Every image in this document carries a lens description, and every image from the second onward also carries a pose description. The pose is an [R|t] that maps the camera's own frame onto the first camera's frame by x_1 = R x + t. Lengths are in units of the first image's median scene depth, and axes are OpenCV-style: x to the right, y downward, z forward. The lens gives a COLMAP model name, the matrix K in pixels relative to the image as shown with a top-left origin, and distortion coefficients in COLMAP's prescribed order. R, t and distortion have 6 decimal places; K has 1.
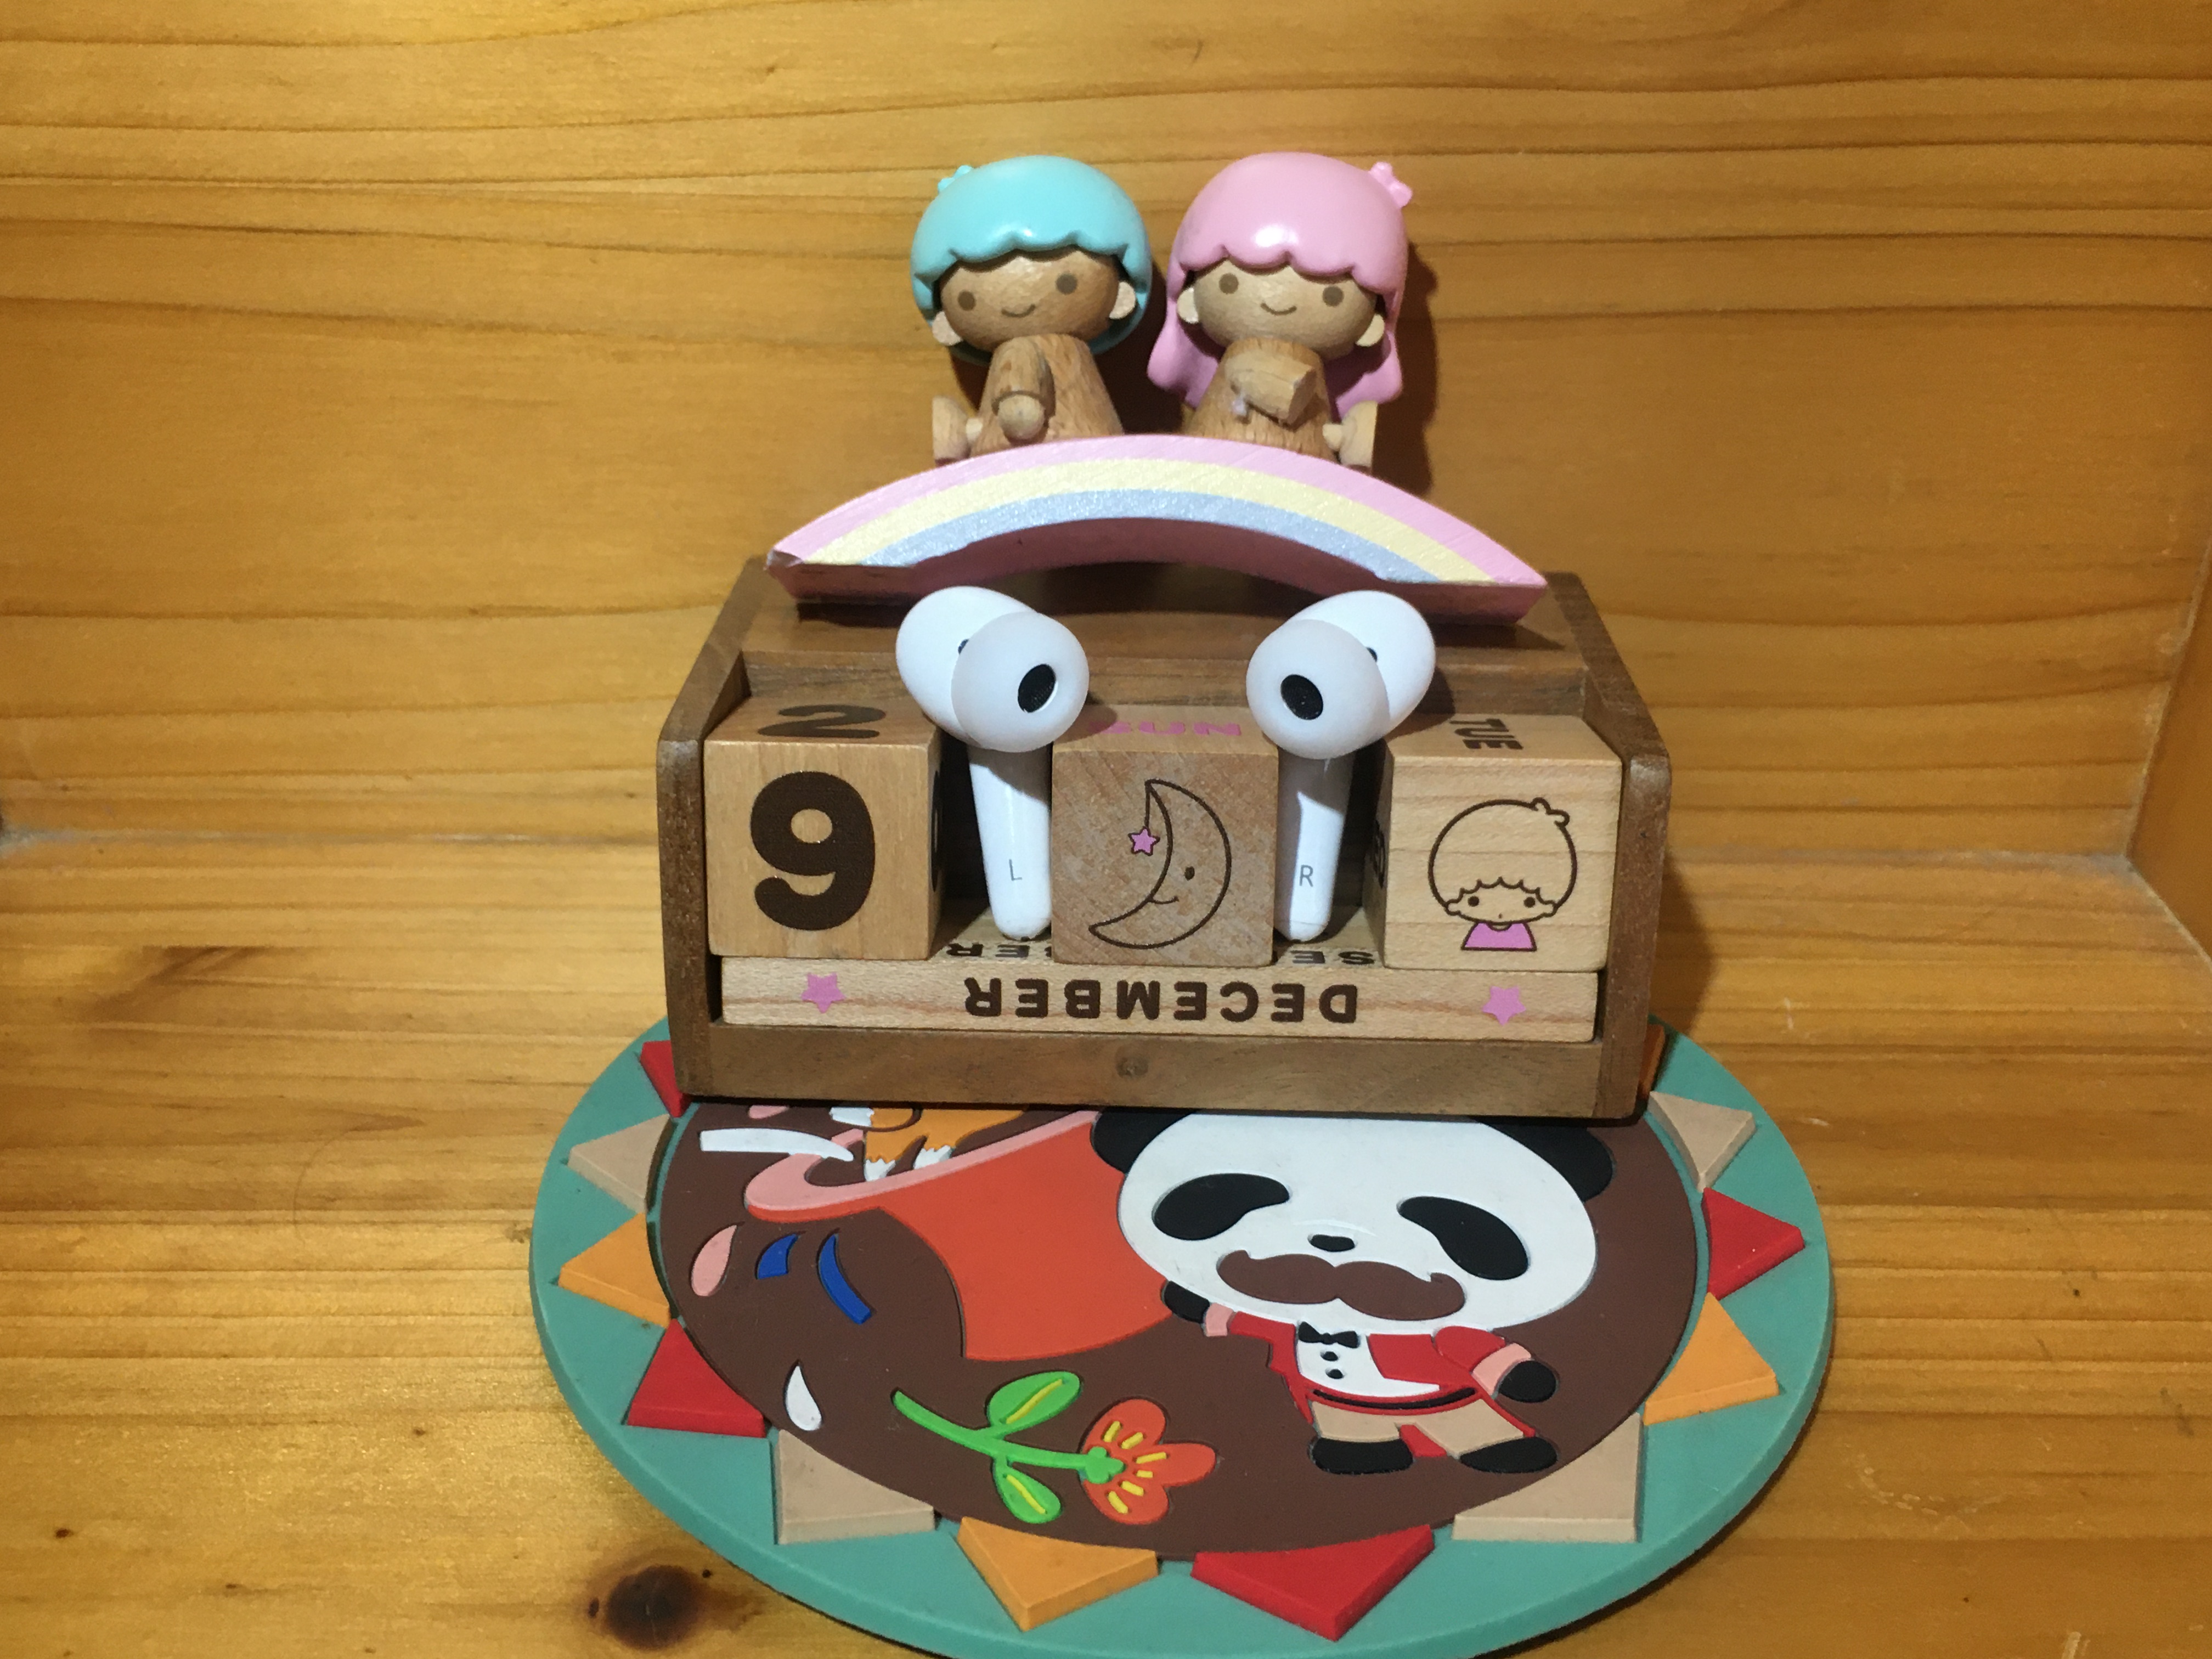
lens RADIAL K [[2138.1, 0, 1102.7], [0, 2138.1, 819.5], [0, 0, 1]] dist [0.029433, 0.000000]
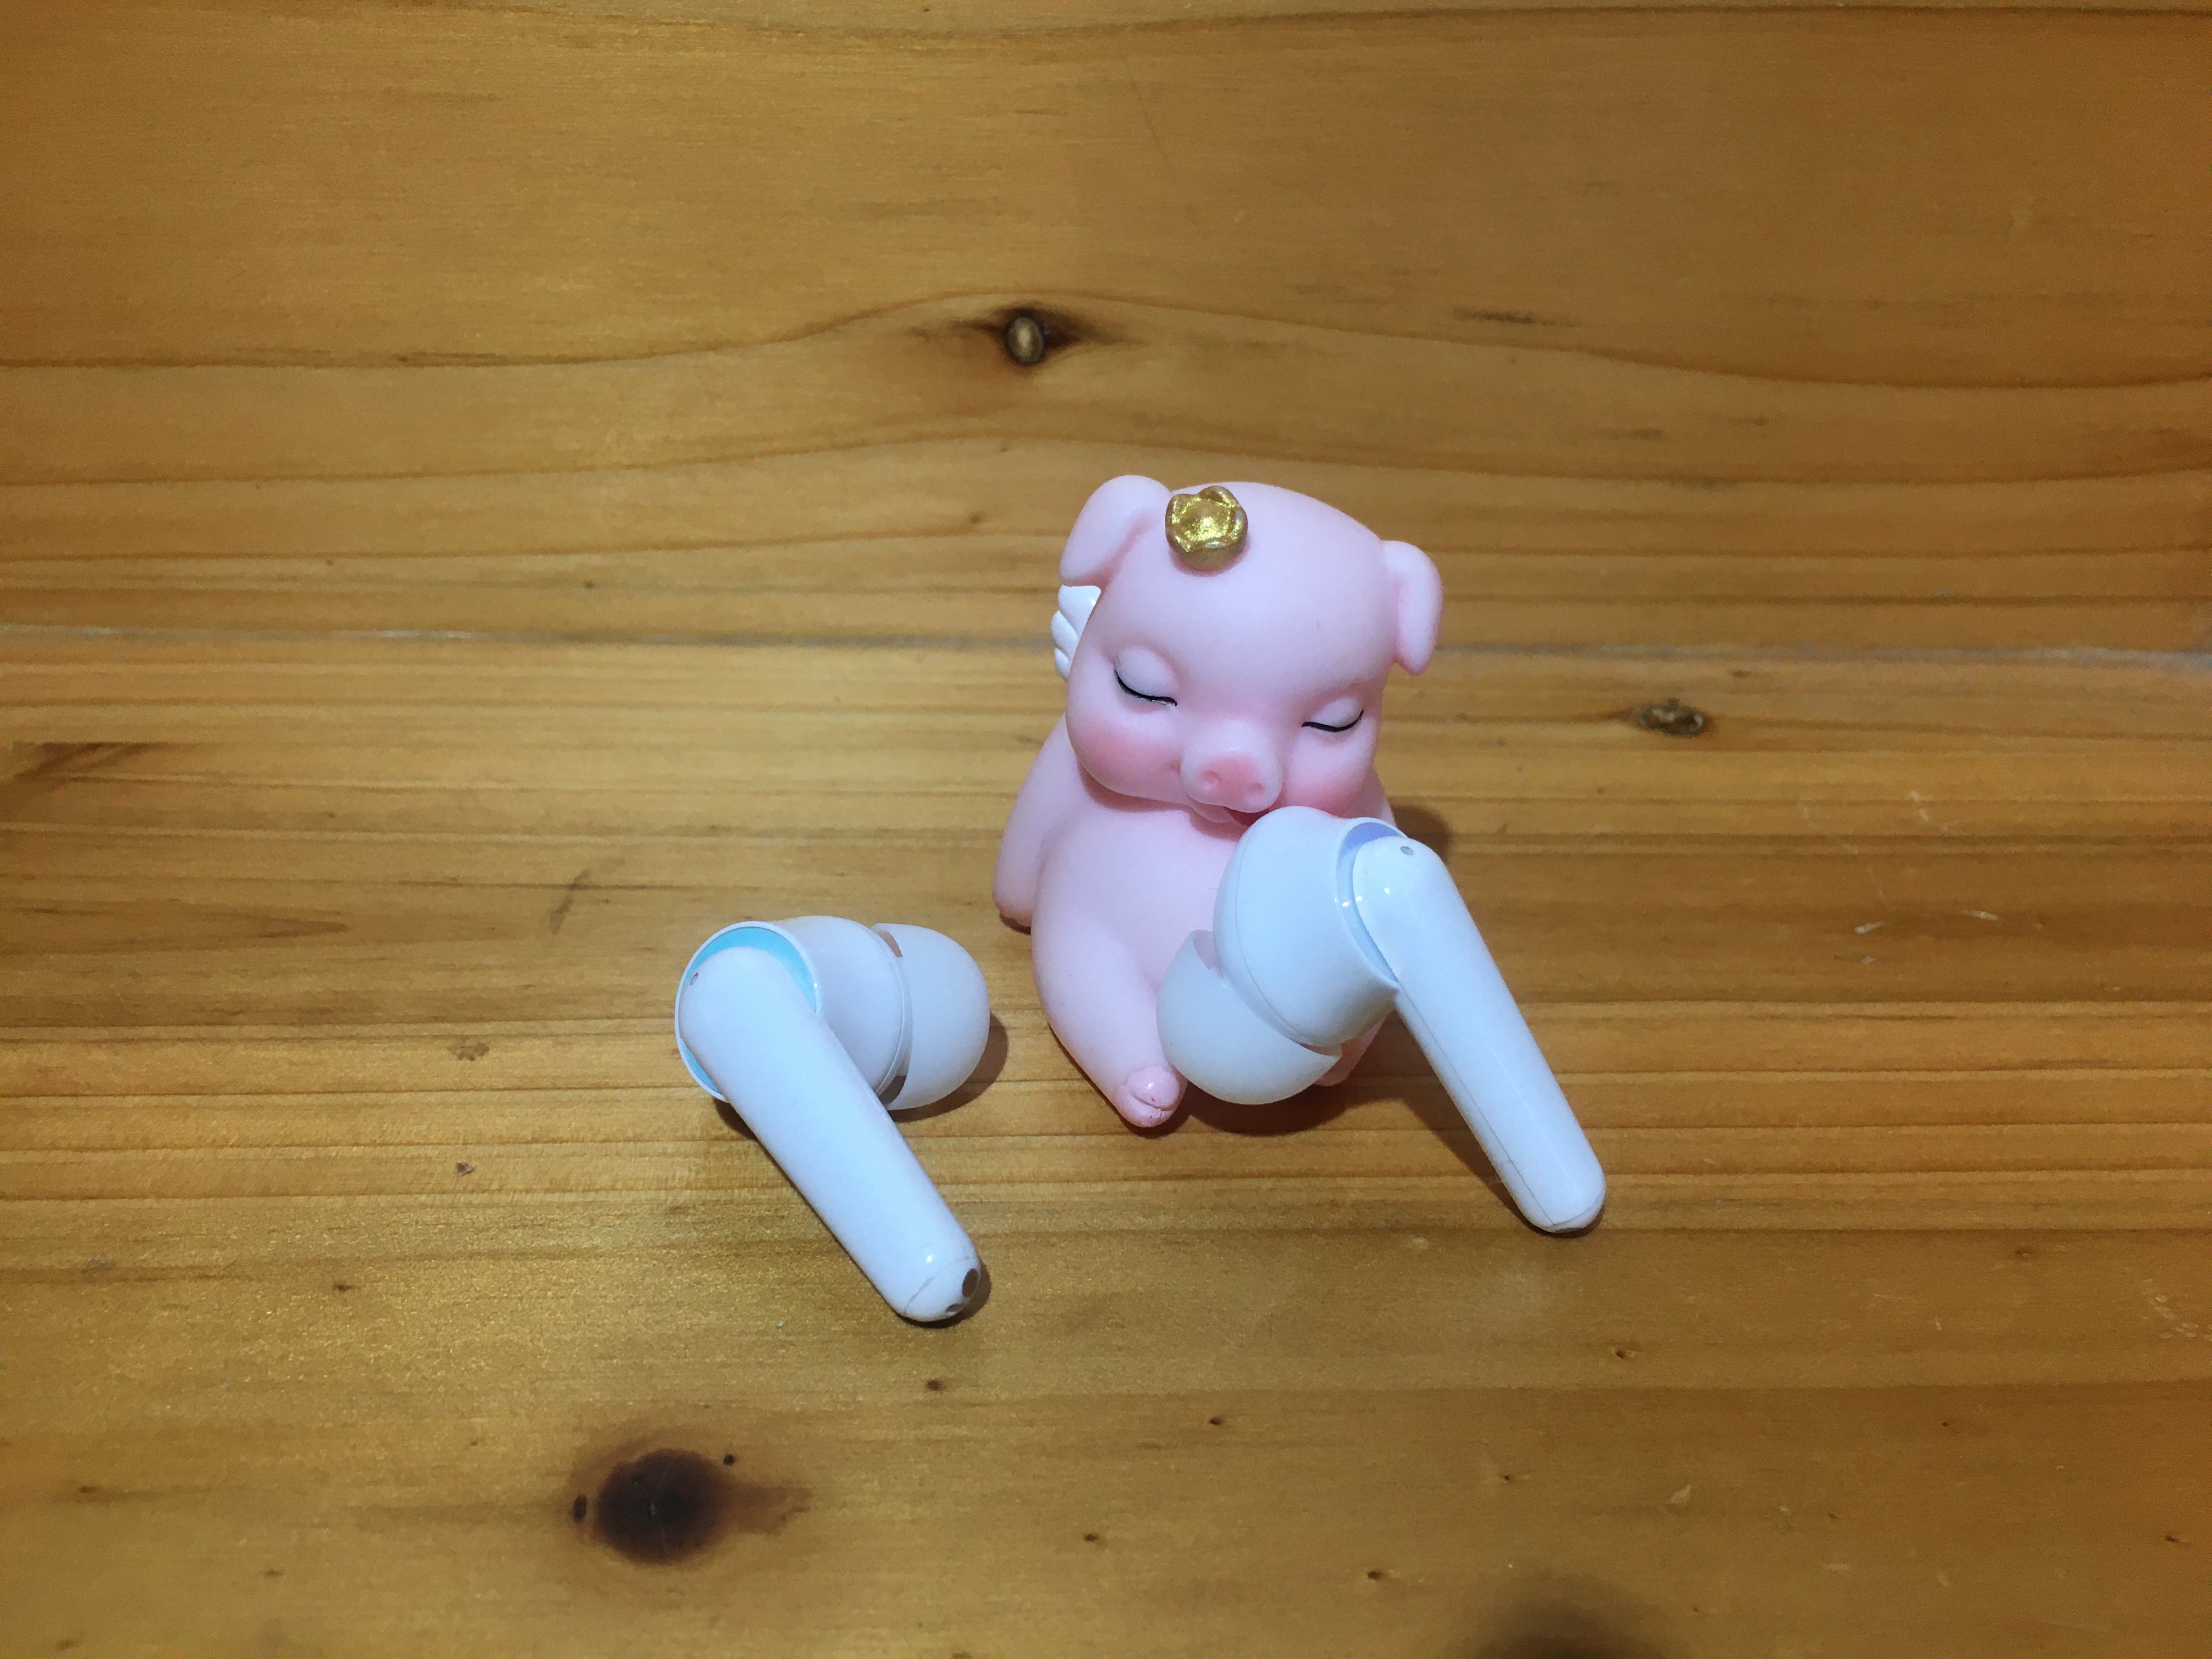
lens RADIAL K [[1922.0, 0, 1098.5], [0, 1922.0, 821.0], [0, 0, 1]] dist [0.048923, -0.091384]
pose [[0.998445, -0.005994, 0.055430, -0.070098], [0.004734, 0.999728, 0.022837, 0.085595], [-0.055552, -0.022539, 0.998201, 0.245215]]
